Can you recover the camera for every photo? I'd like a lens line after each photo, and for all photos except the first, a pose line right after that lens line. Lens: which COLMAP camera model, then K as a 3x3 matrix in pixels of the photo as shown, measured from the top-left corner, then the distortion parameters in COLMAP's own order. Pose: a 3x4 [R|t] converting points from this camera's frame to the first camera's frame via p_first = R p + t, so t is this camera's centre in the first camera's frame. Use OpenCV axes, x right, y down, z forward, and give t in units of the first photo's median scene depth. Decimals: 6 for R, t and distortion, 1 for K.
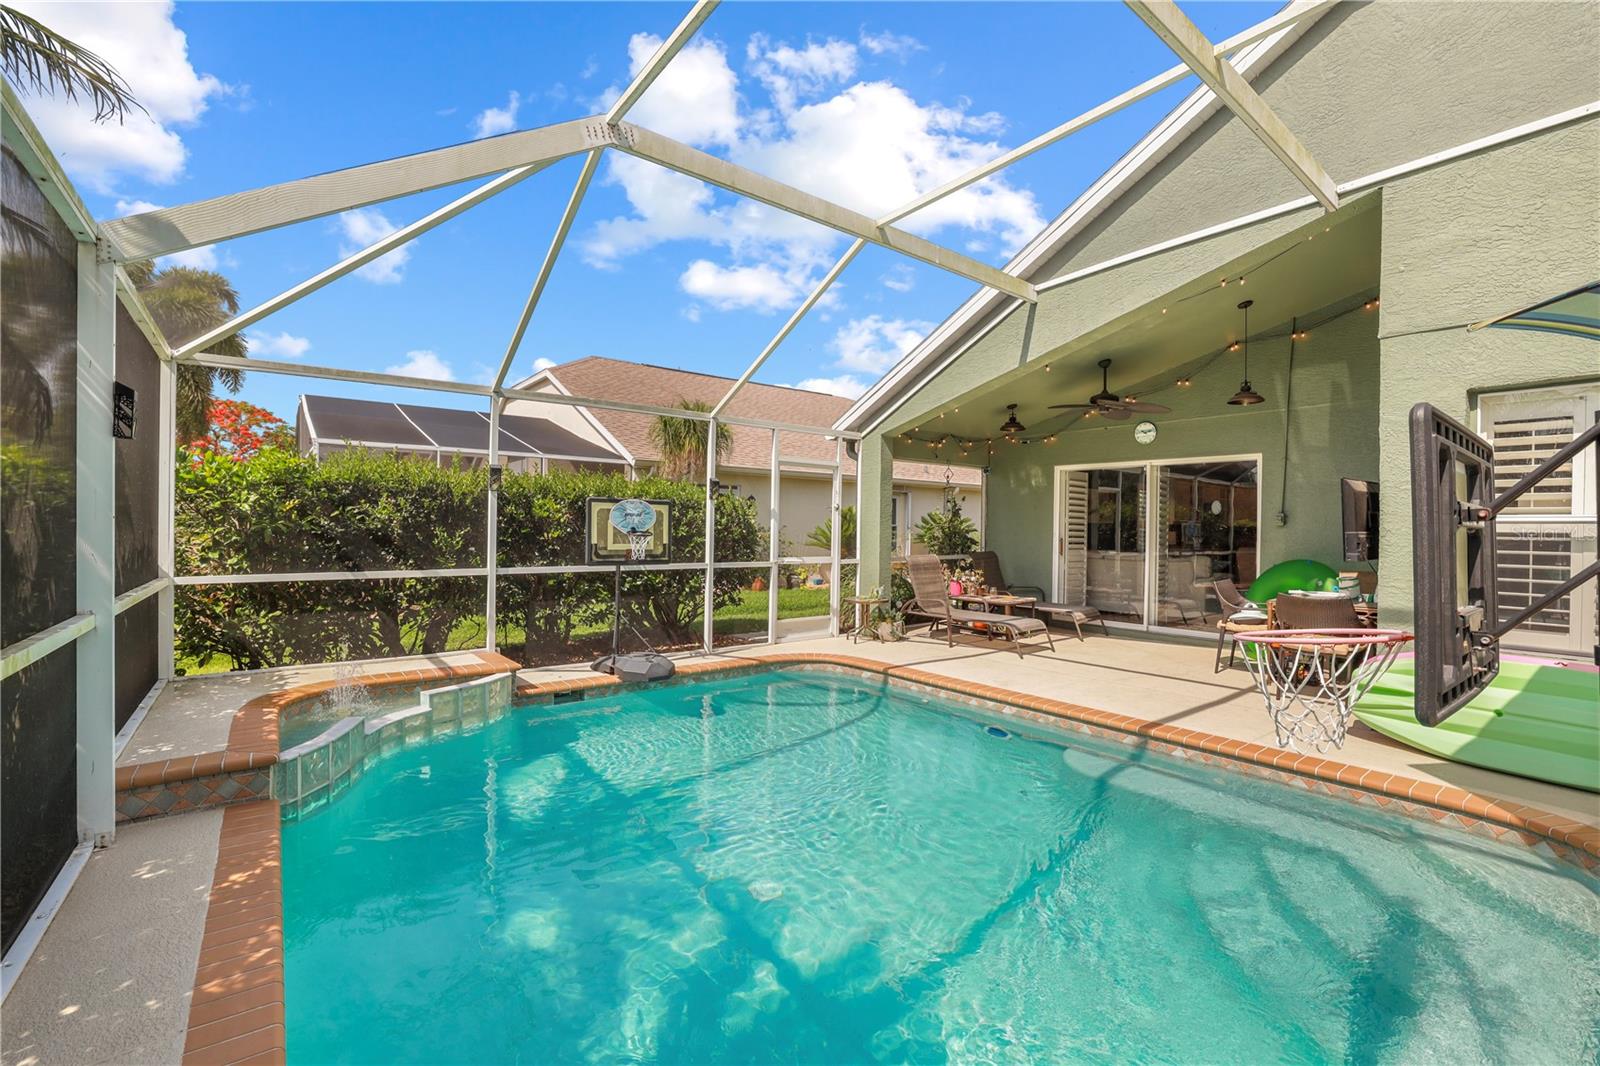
lens RADIAL K [[690.6, 0, 795.0], [0, 690.6, 529.1], [0, 0, 1]] dist [-0.046667, 0.016850]
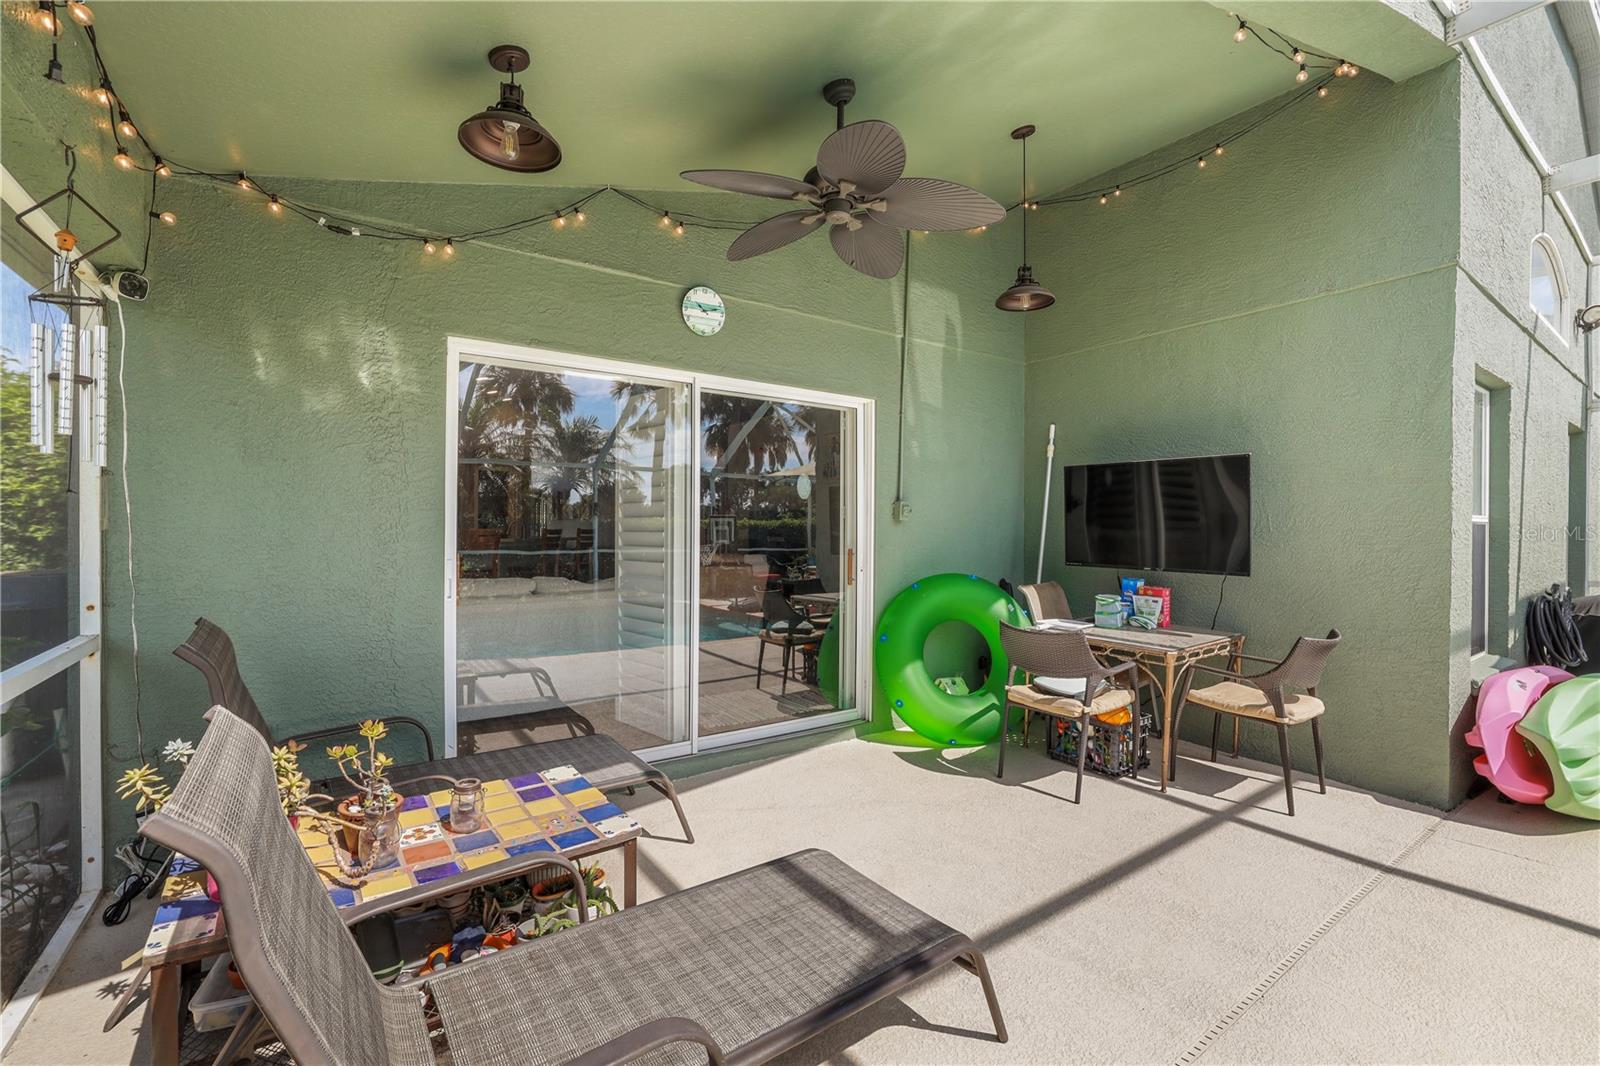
lens RADIAL K [[690.6, 0, 795.0], [0, 690.6, 529.1], [0, 0, 1]] dist [-0.046667, 0.016850]
pose [[0.060592, -0.014458, 0.998058, 0.071373], [-0.003104, 0.999888, 0.014673, -0.006891], [-0.998158, -0.003987, 0.060540, 0.917842]]
